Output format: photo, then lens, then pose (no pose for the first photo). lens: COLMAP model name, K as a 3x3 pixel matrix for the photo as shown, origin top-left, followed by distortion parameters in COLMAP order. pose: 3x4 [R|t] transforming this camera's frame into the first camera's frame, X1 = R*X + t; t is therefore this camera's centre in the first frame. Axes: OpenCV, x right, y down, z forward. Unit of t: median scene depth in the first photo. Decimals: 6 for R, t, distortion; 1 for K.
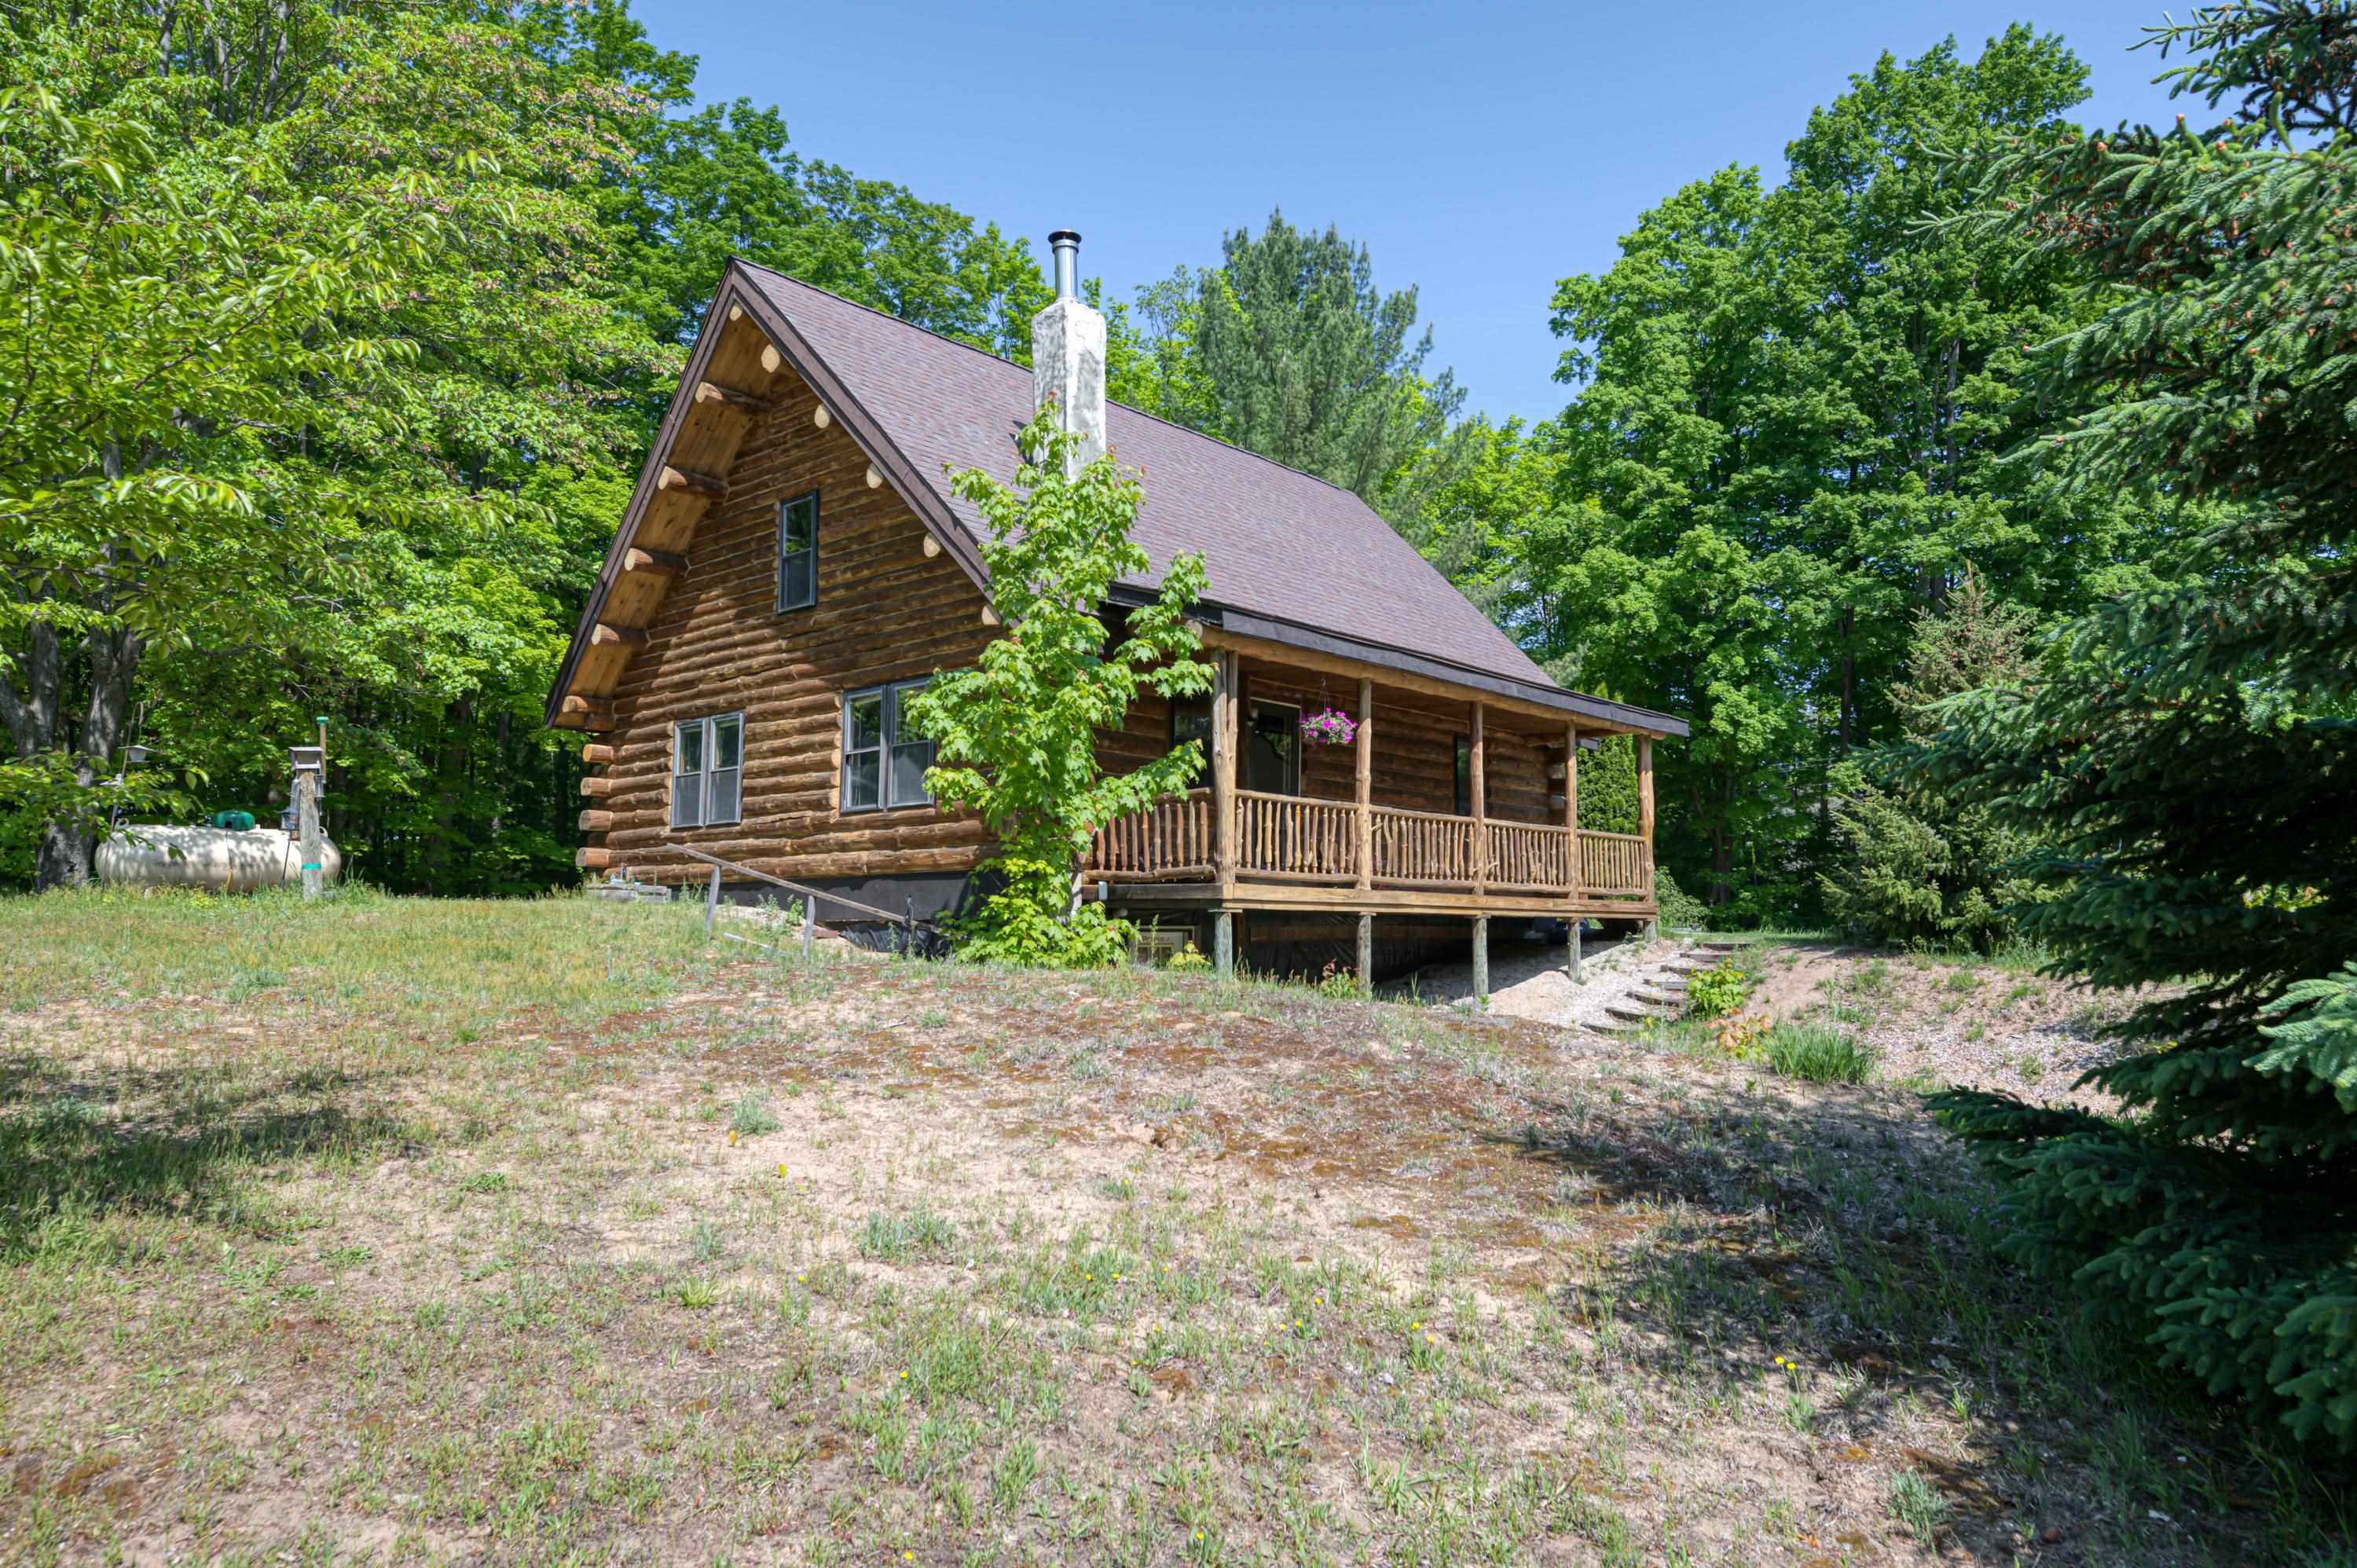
lens RADIAL K [[1505.7, 0, 1169.8], [0, 1505.7, 806.1], [0, 0, 1]] dist [0.016931, 0.000933]
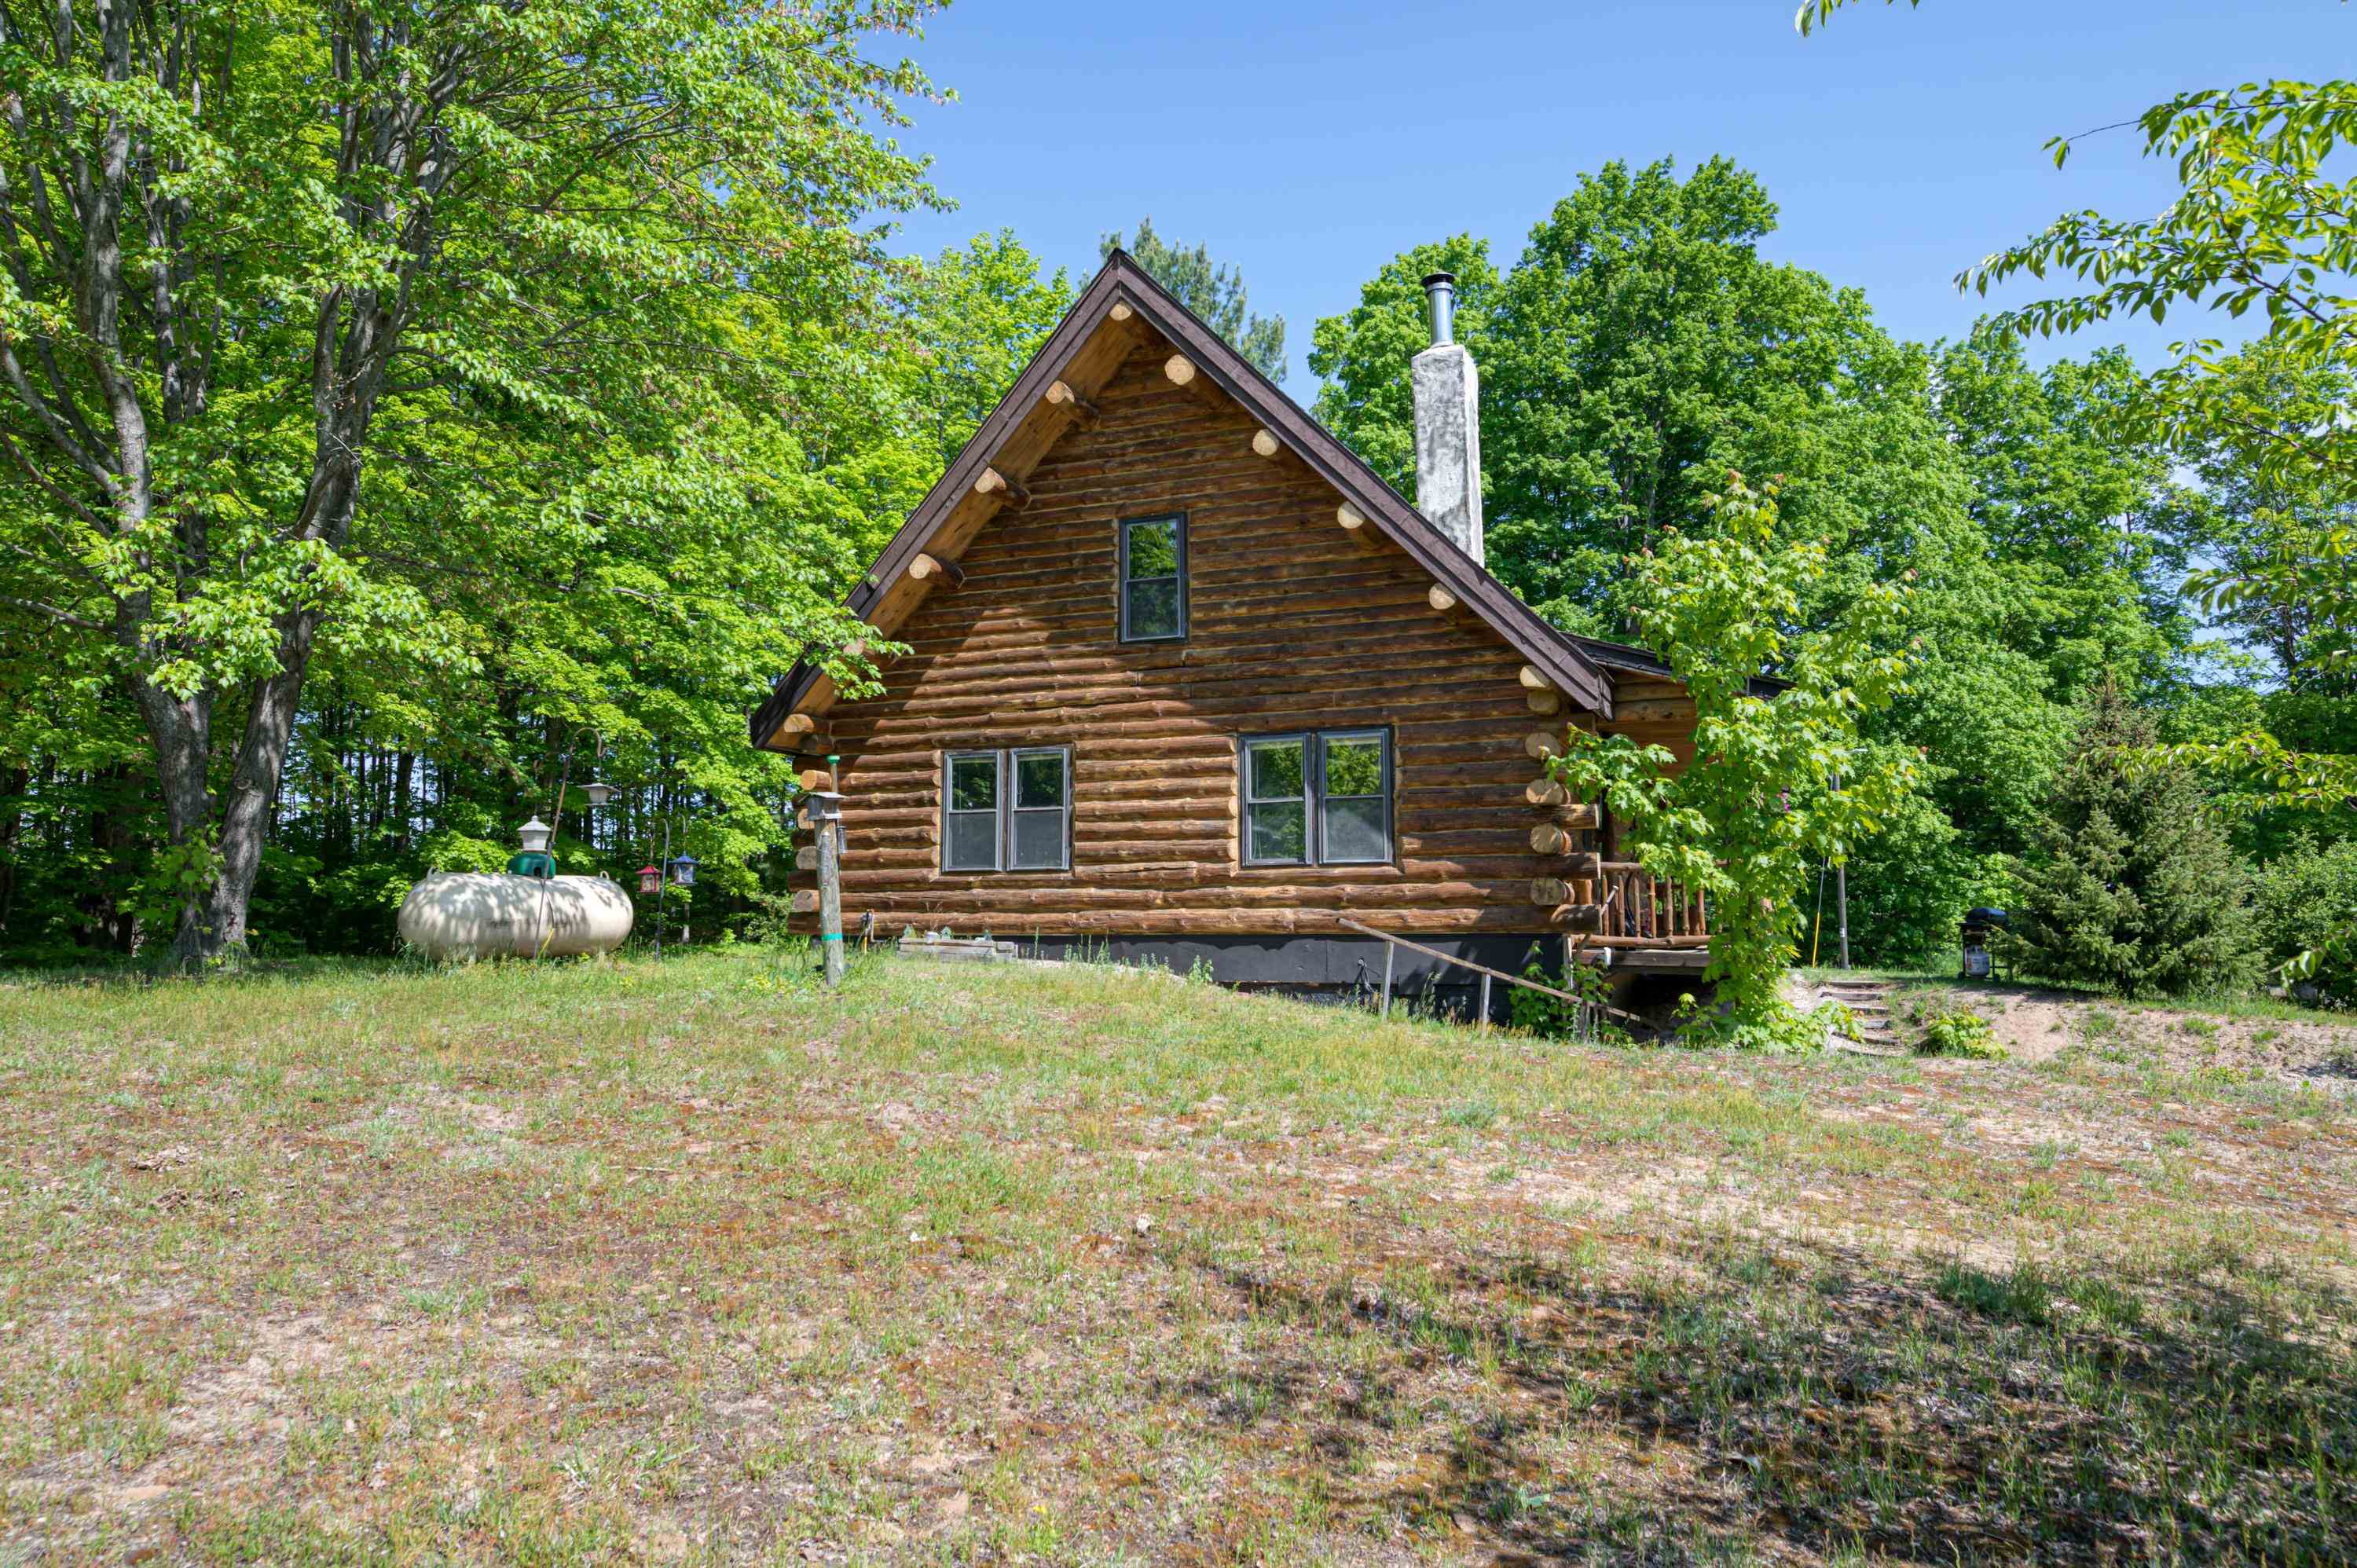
lens RADIAL K [[1505.7, 0, 1239.9], [0, 1505.7, 810.6], [0, 0, 1]] dist [0.016931, 0.000933]
pose [[0.940639, 0.025018, 0.338485, -0.512932], [-0.027247, 0.999627, 0.001835, -0.029873], [-0.338312, -0.010949, 0.940970, 0.117265]]
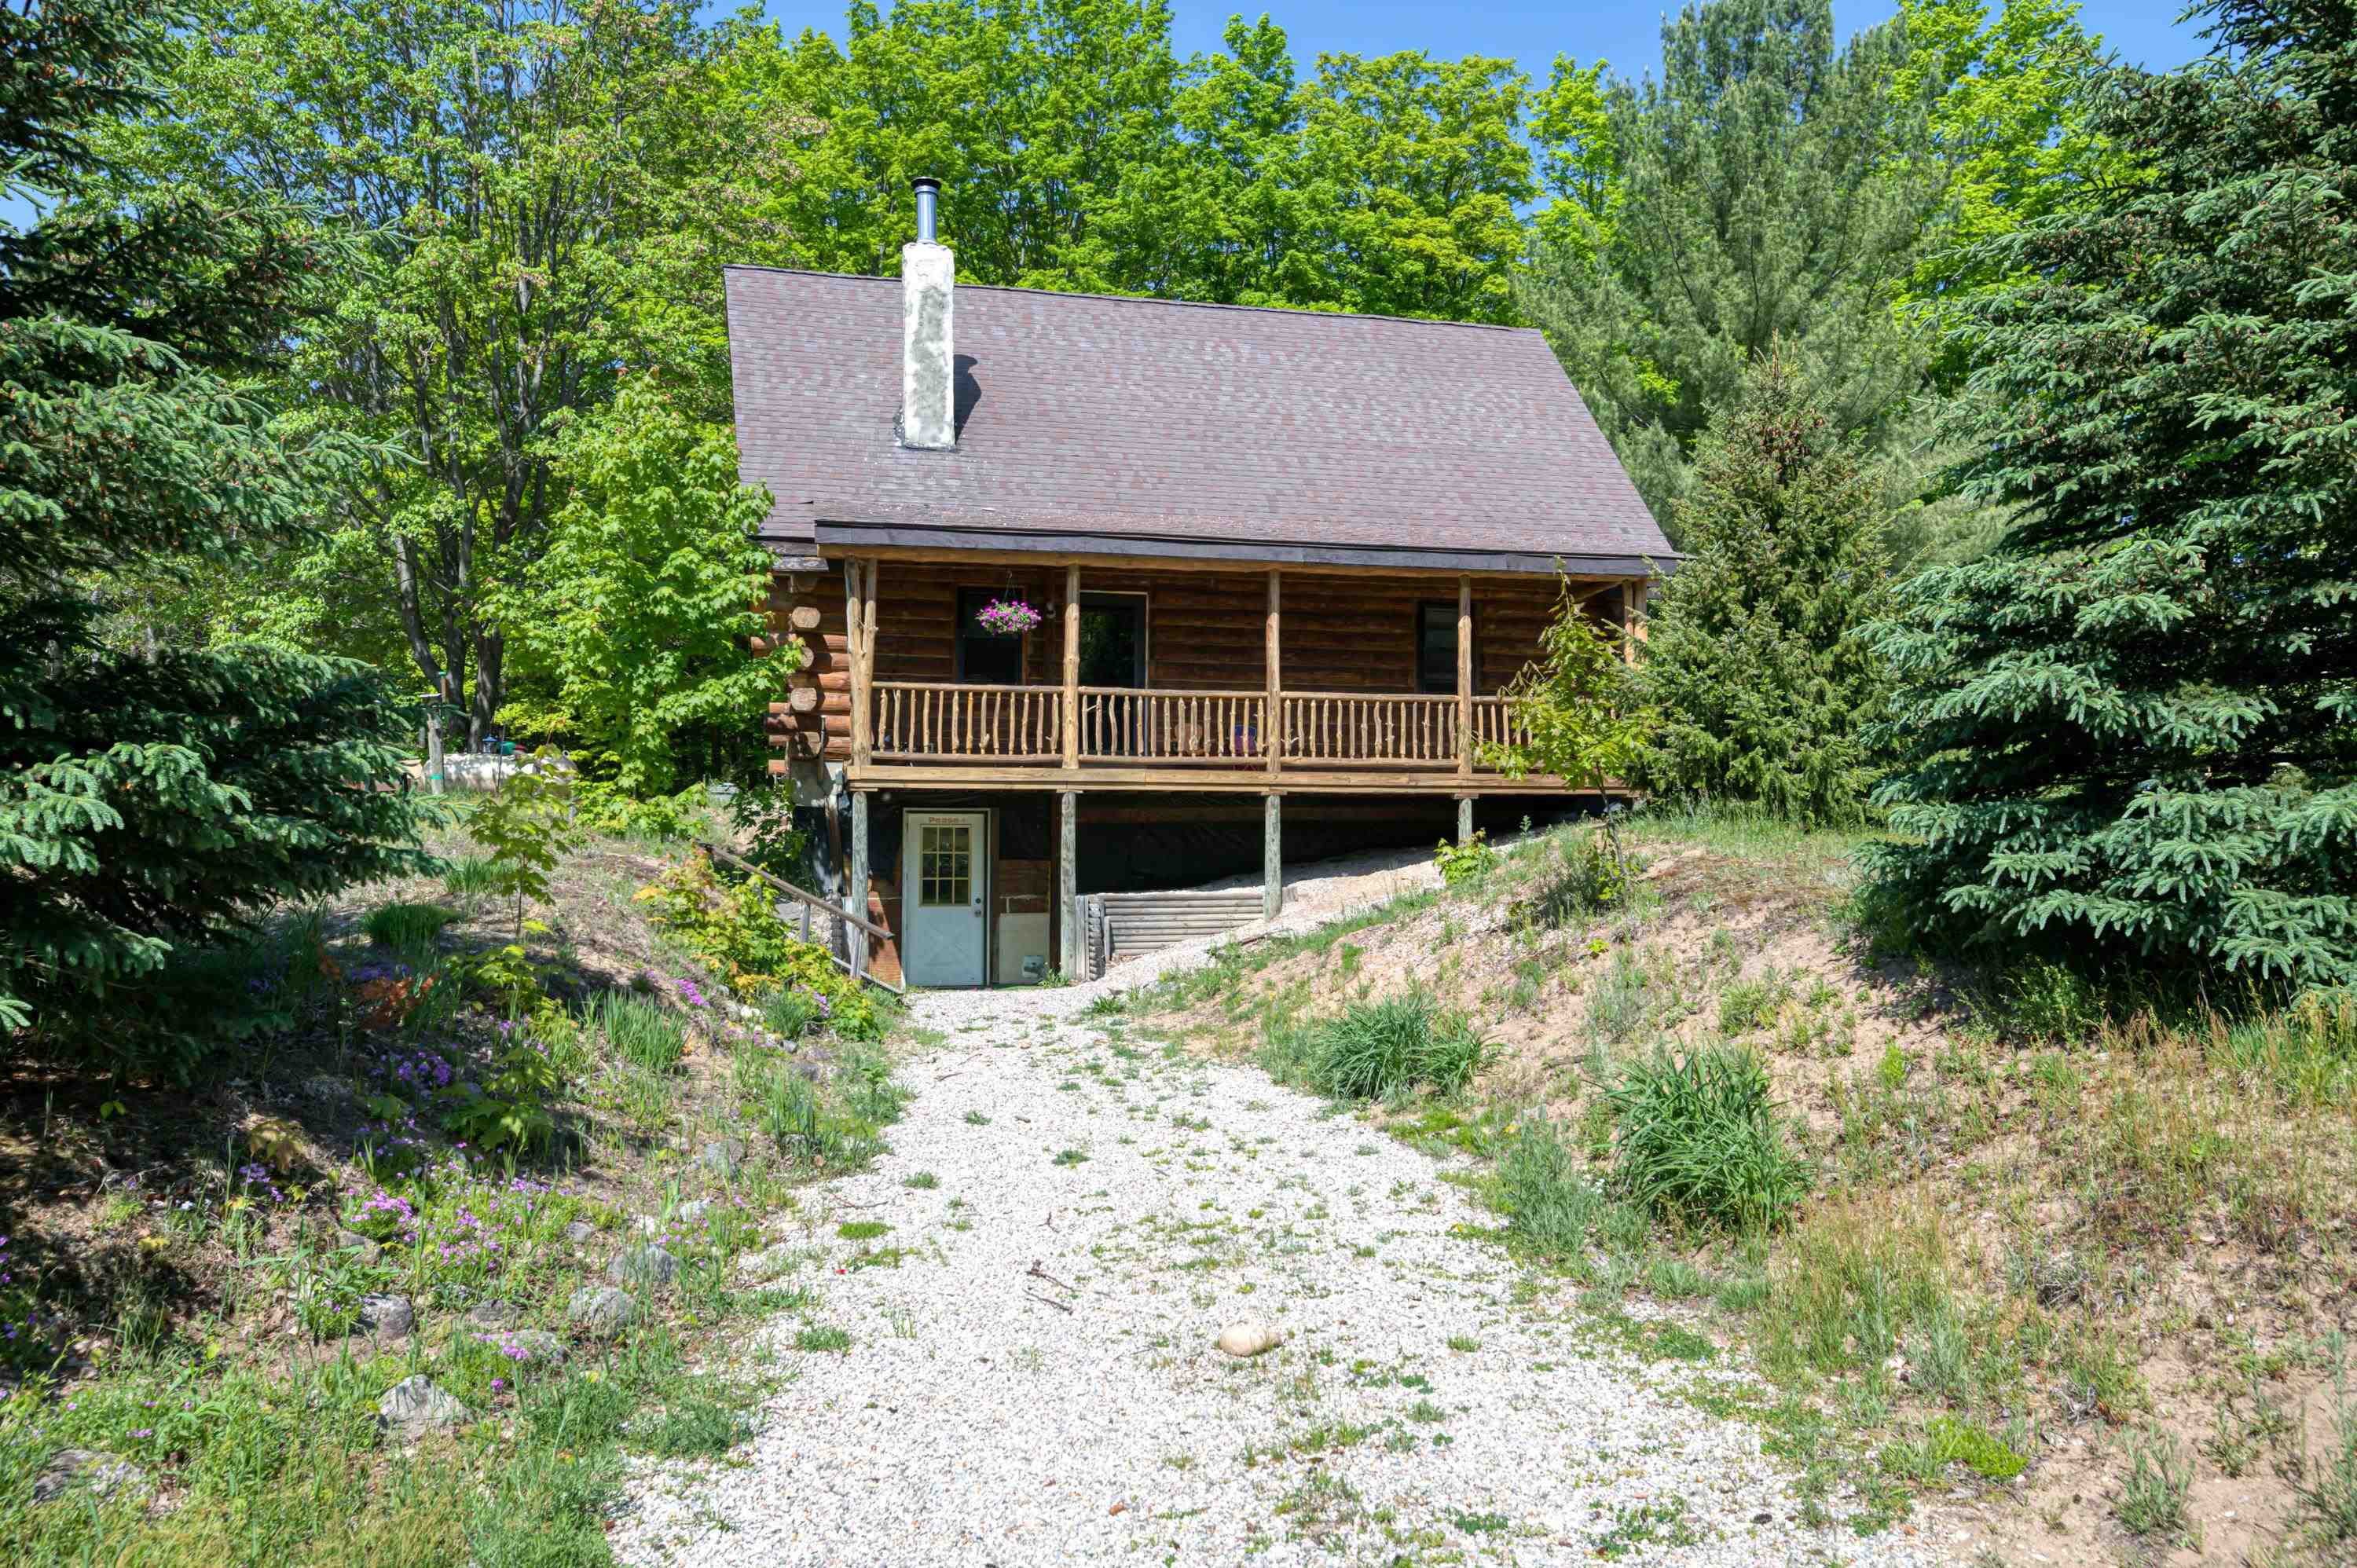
lens RADIAL K [[1728.1, 0, 1178.0], [0, 1728.1, 778.8], [0, 0, 1]] dist [0.006647, 0.000870]
pose [[0.831182, -0.032382, -0.555057, 0.761699], [0.053151, 0.998358, 0.021348, 0.036475], [0.553455, -0.047246, 0.831538, 0.038339]]
